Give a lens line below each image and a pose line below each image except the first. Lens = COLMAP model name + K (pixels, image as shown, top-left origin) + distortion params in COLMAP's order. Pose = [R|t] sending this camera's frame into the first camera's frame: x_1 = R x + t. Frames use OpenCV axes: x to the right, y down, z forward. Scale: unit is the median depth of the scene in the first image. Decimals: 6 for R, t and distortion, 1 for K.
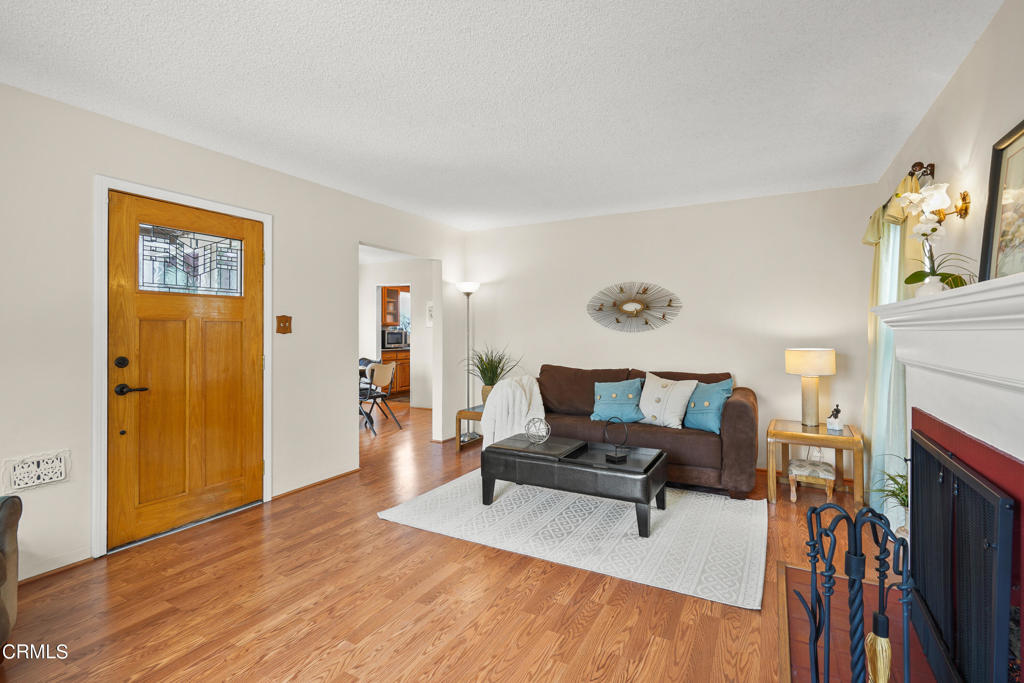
lens RADIAL K [[471.8, 0, 513.1], [0, 471.8, 335.5], [0, 0, 1]] dist [-0.001928, 0.000757]
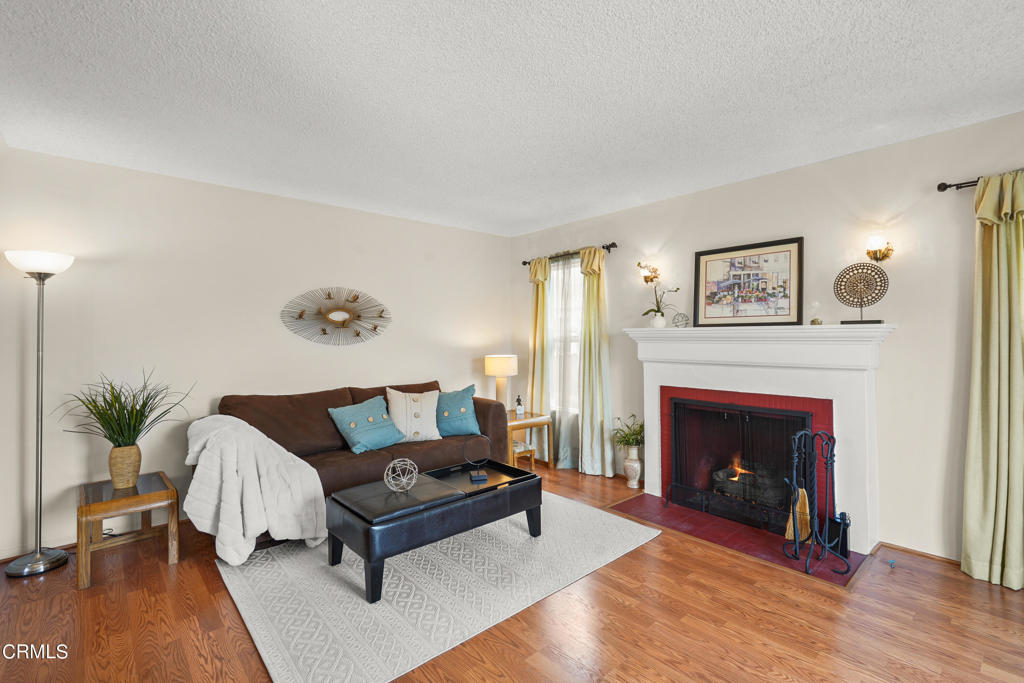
lens RADIAL K [[471.8, 0, 513.0], [0, 471.8, 338.5], [0, 0, 1]] dist [-0.001928, 0.000757]
pose [[0.337914, -0.009076, 0.941133, -0.488359], [0.013942, 0.999892, 0.004637, -0.020517], [-0.941074, 0.011554, 0.338005, 0.441536]]
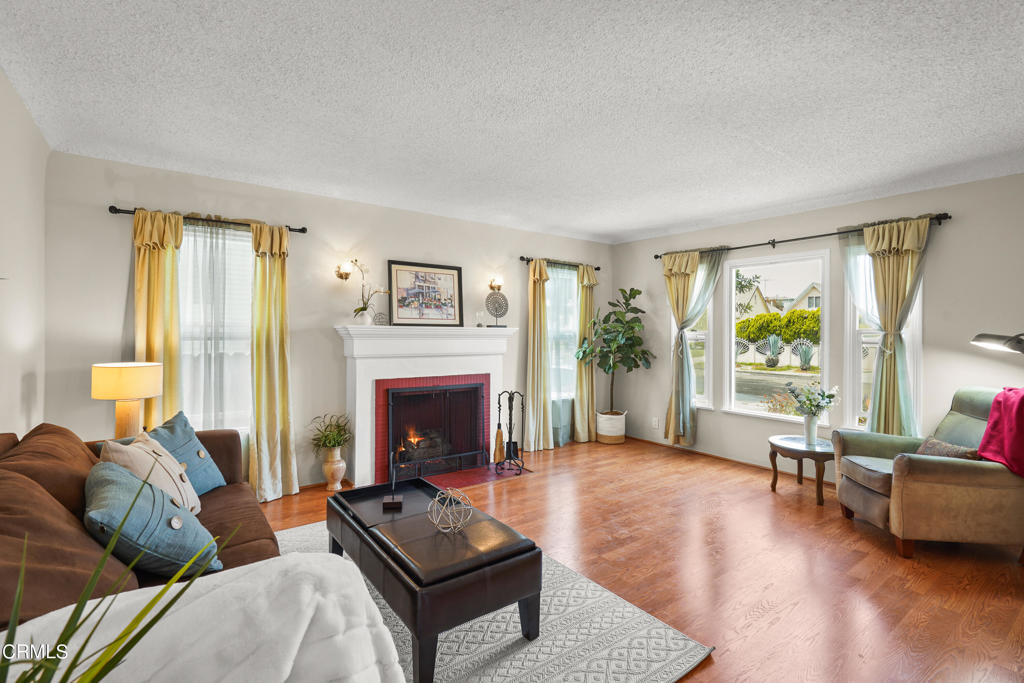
lens RADIAL K [[471.8, 0, 512.8], [0, 471.8, 338.2], [0, 0, 1]] dist [-0.001928, 0.000757]
pose [[-0.910093, -0.014629, 0.414146, -0.213006], [-0.007472, 0.999794, 0.018895, -0.026647], [-0.414337, 0.014102, -0.910014, 1.194638]]
